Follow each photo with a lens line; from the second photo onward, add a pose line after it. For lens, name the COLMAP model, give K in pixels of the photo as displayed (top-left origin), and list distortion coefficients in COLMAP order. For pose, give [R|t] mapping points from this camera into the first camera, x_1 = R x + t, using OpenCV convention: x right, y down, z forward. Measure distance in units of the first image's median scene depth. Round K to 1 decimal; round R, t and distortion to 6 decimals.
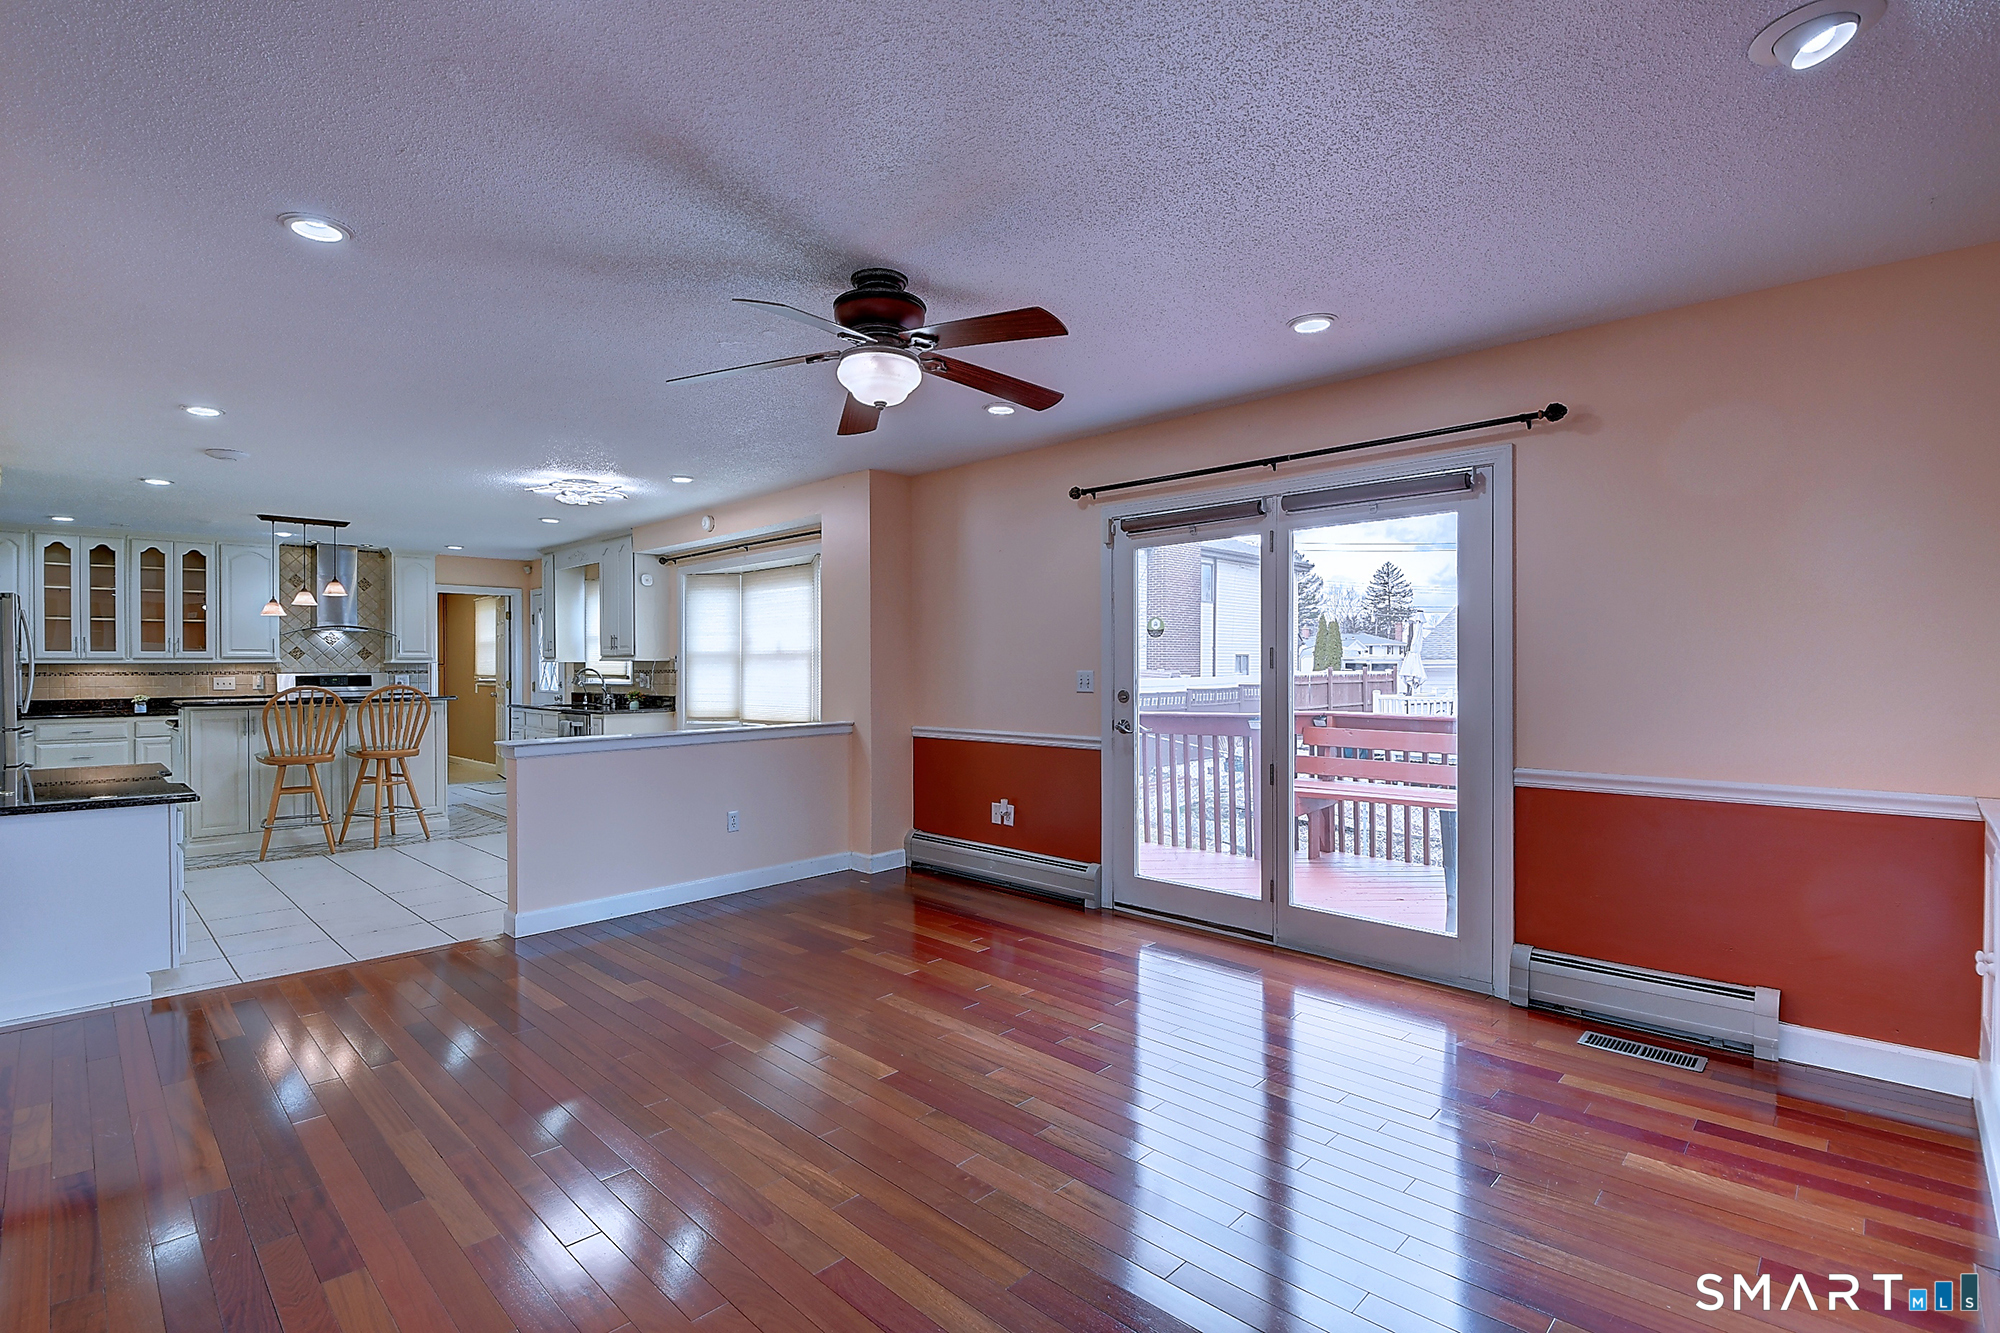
lens RADIAL K [[940.7, 0, 974.7], [0, 940.7, 666.4], [0, 0, 1]] dist [0.015363, -0.023695]
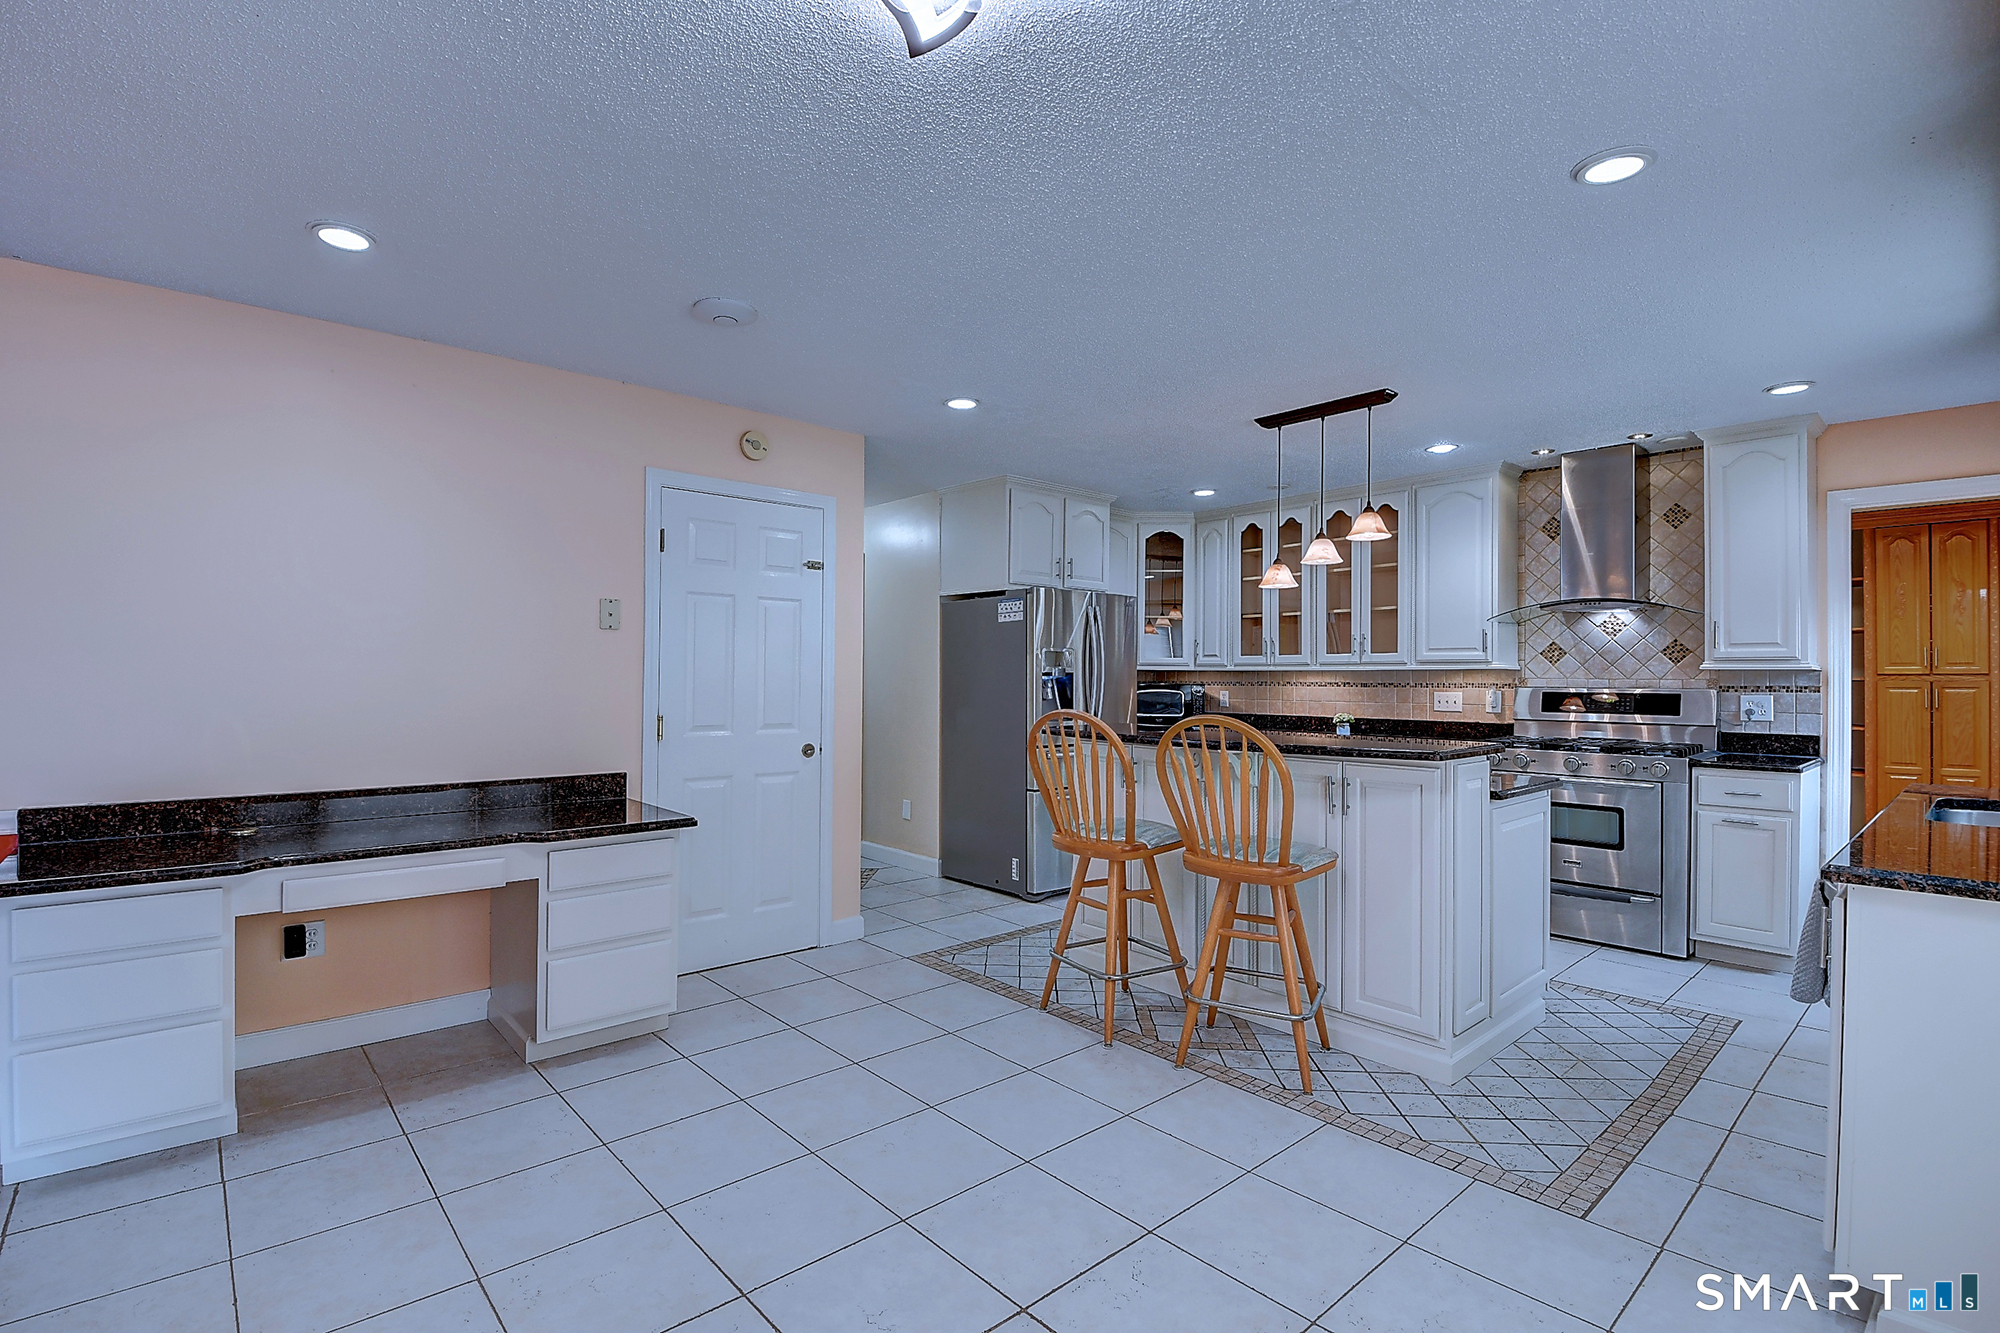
lens RADIAL K [[913.7, 0, 985.3], [0, 913.7, 667.6], [0, 0, 1]] dist [0.012388, -0.026982]
pose [[-0.068014, -0.004524, -0.997674, -0.155889], [-0.004714, 0.999980, -0.004213, -0.001146], [0.997673, 0.004416, -0.068034, 0.793099]]
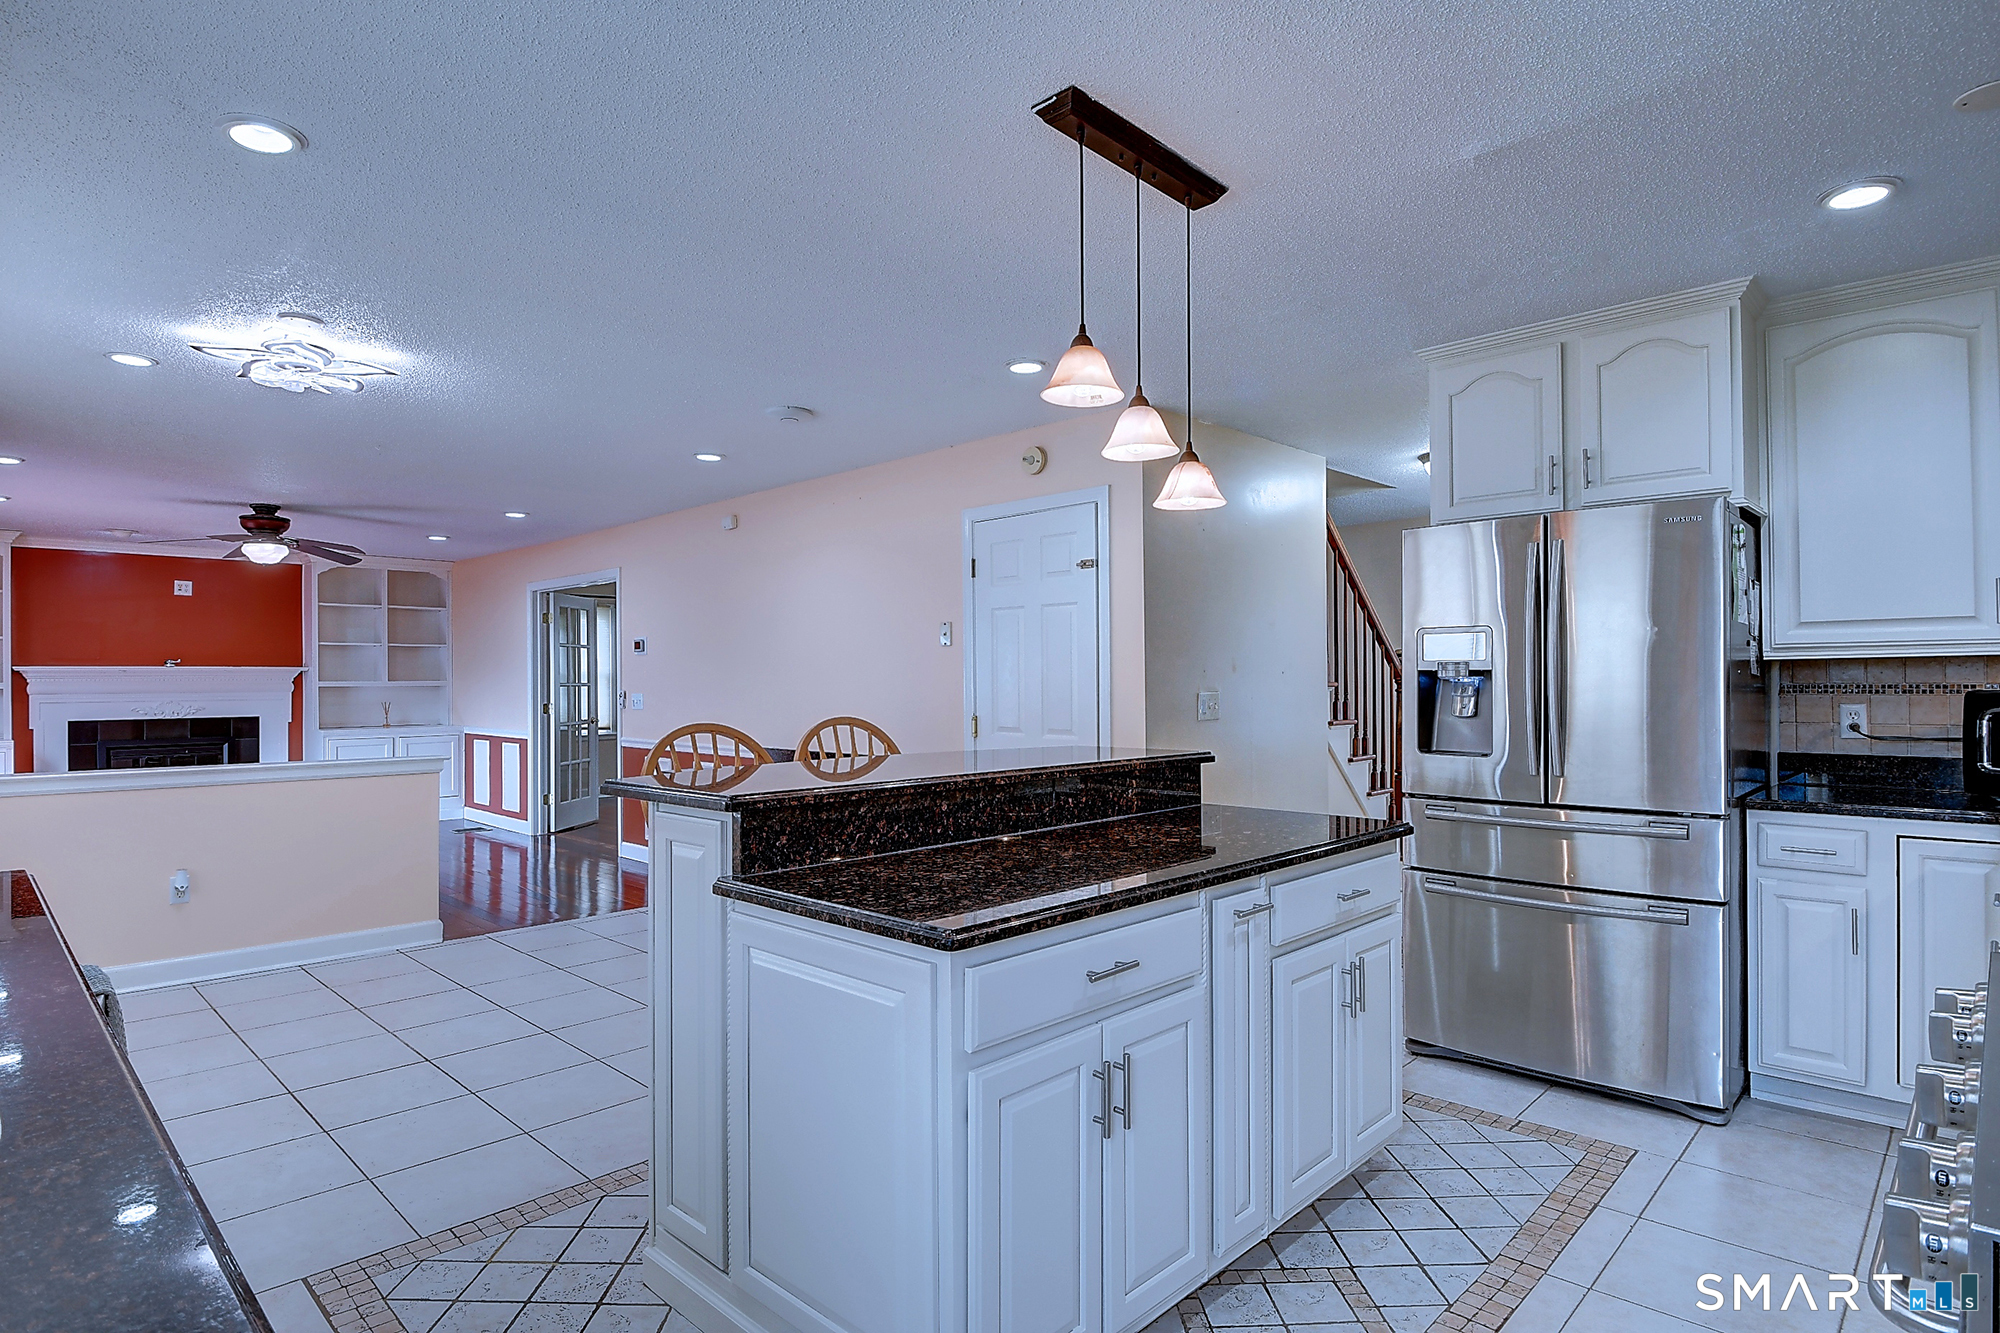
lens RADIAL K [[1052.9, 0, 967.0], [0, 1052.9, 668.4], [0, 0, 1]] dist [0.002155, -0.014320]
pose [[-0.999954, 0.009578, 0.000898, -0.621684], [0.009563, 0.999841, -0.015064, 0.002558], [-0.001042, -0.015055, -0.999886, 1.239712]]
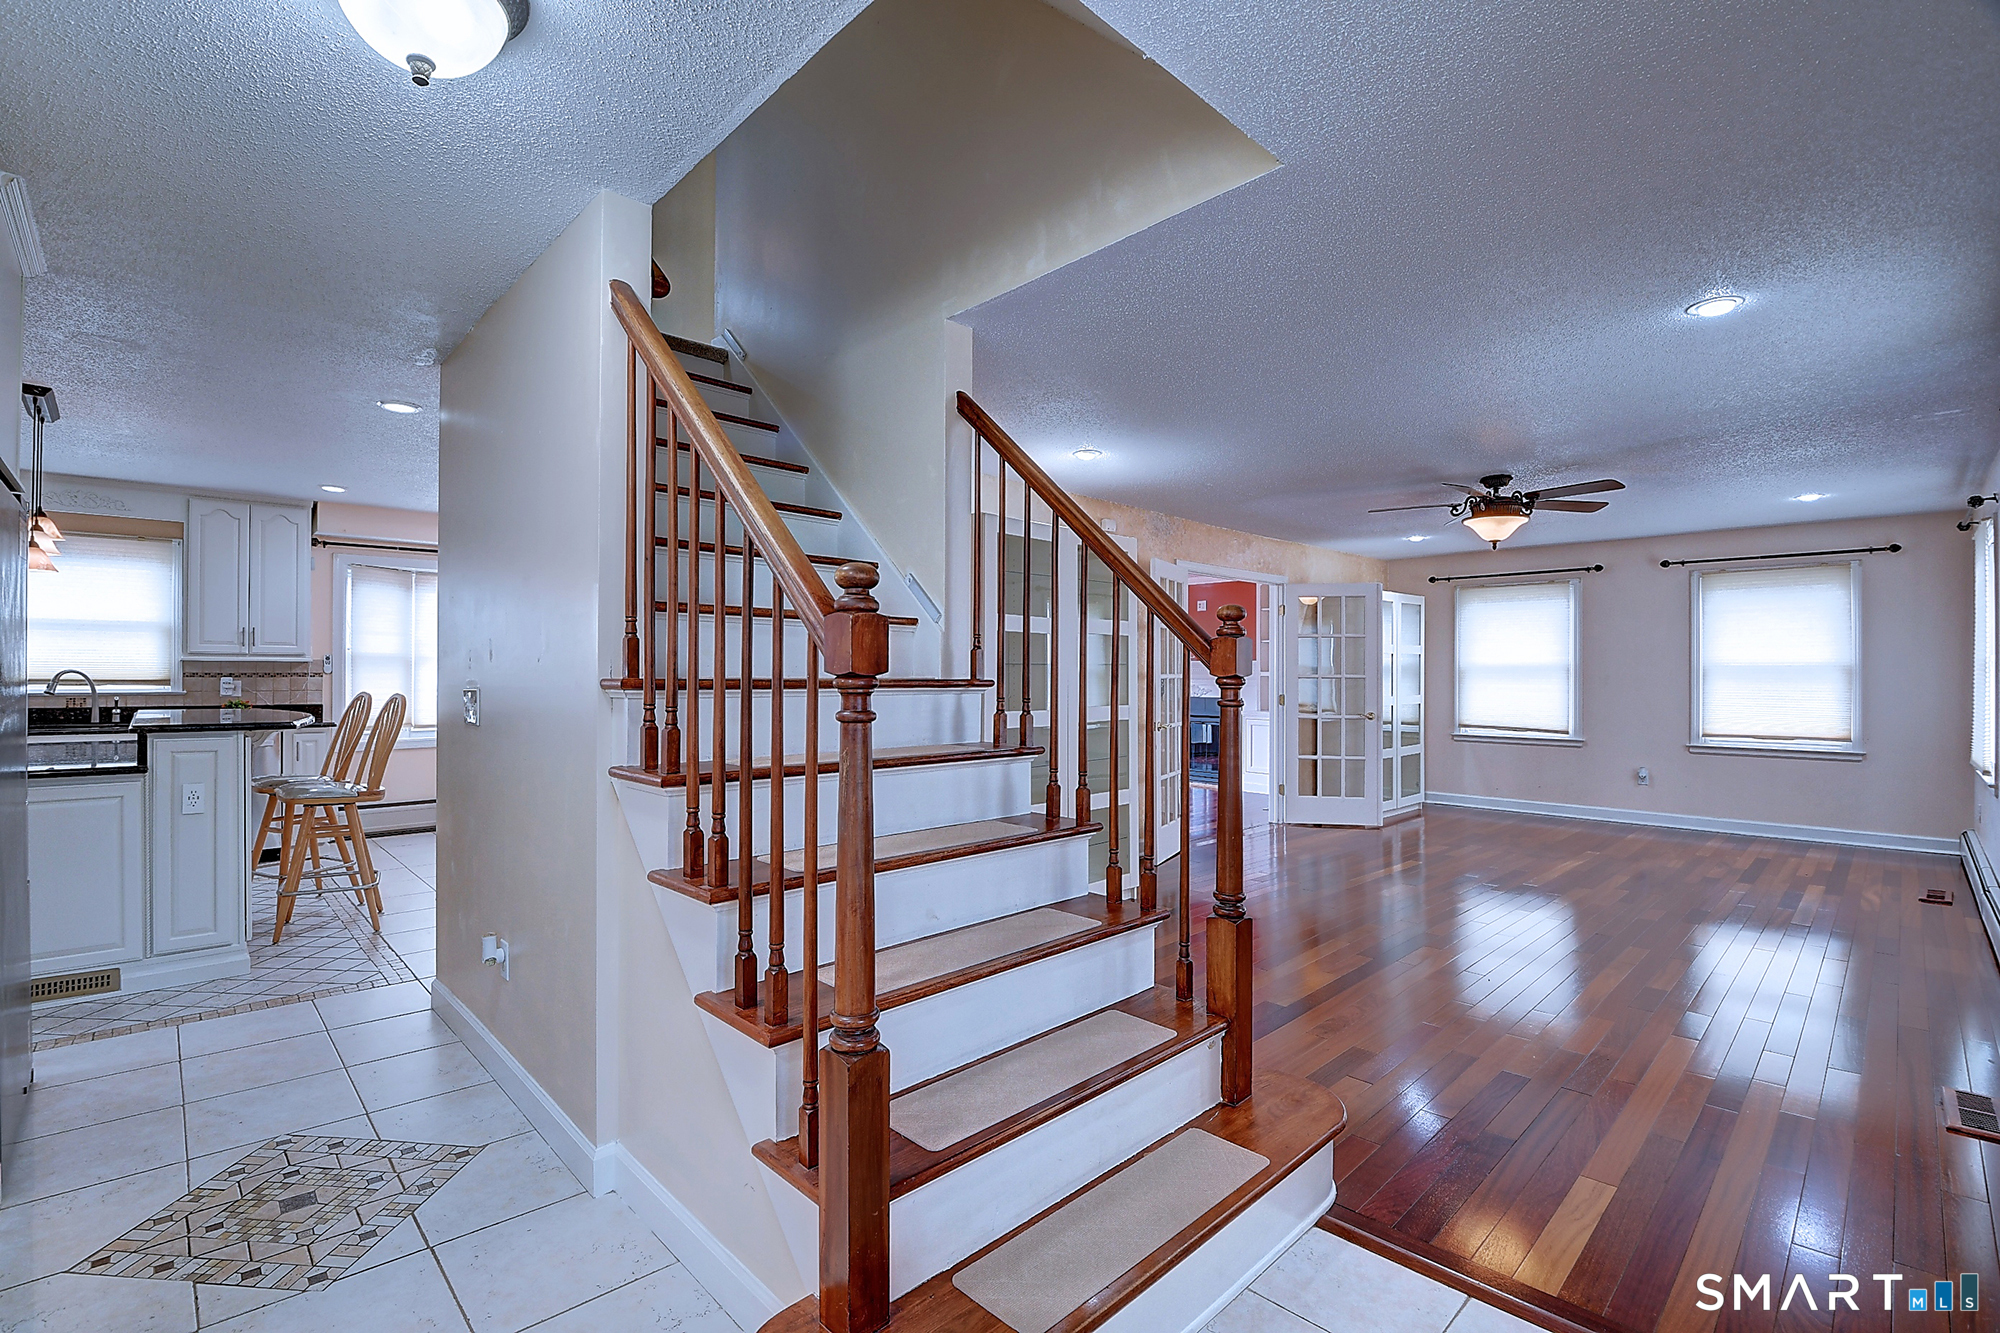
lens RADIAL K [[880.3, 0, 983.2], [0, 880.3, 667.0], [0, 0, 1]] dist [0.010299, -0.022193]
pose [[0.026245, 0.008059, 0.999623, -1.137112], [-0.009558, 0.999924, -0.007811, -0.001388], [-0.999610, -0.009349, 0.026320, 0.401336]]
